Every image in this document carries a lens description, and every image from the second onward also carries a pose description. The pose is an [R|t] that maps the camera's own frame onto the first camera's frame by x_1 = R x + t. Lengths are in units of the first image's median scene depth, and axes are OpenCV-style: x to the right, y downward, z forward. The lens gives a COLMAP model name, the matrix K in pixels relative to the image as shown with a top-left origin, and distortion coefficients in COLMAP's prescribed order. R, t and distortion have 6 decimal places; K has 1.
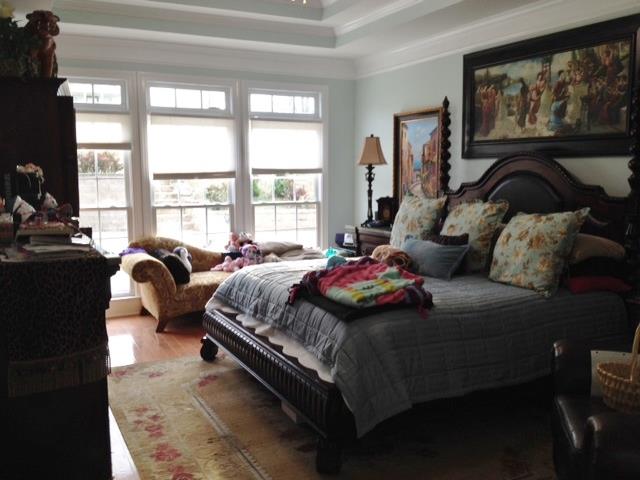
lens RADIAL K [[563.2, 0, 319.8], [0, 563.2, 238.3], [0, 0, 1]] dist [0.003334, -0.014145]
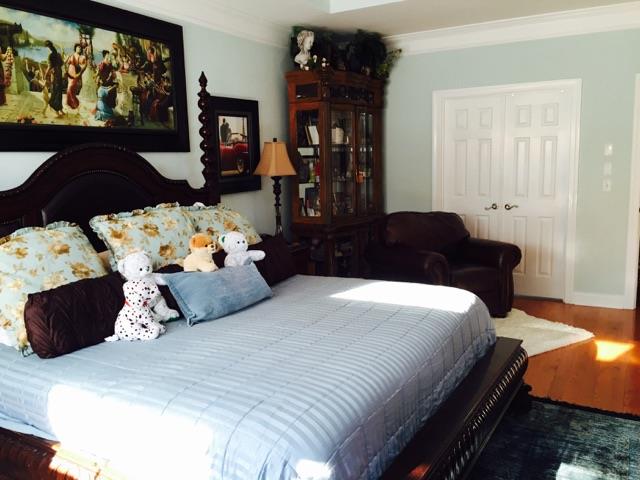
lens RADIAL K [[563.2, 0, 319.9], [0, 563.2, 242.1], [0, 0, 1]] dist [0.003334, -0.014145]
pose [[-0.533525, -0.120317, 0.837182, -0.488321], [0.119993, 0.969050, 0.215738, -0.159139], [-0.837229, 0.215558, -0.502576, 1.200850]]
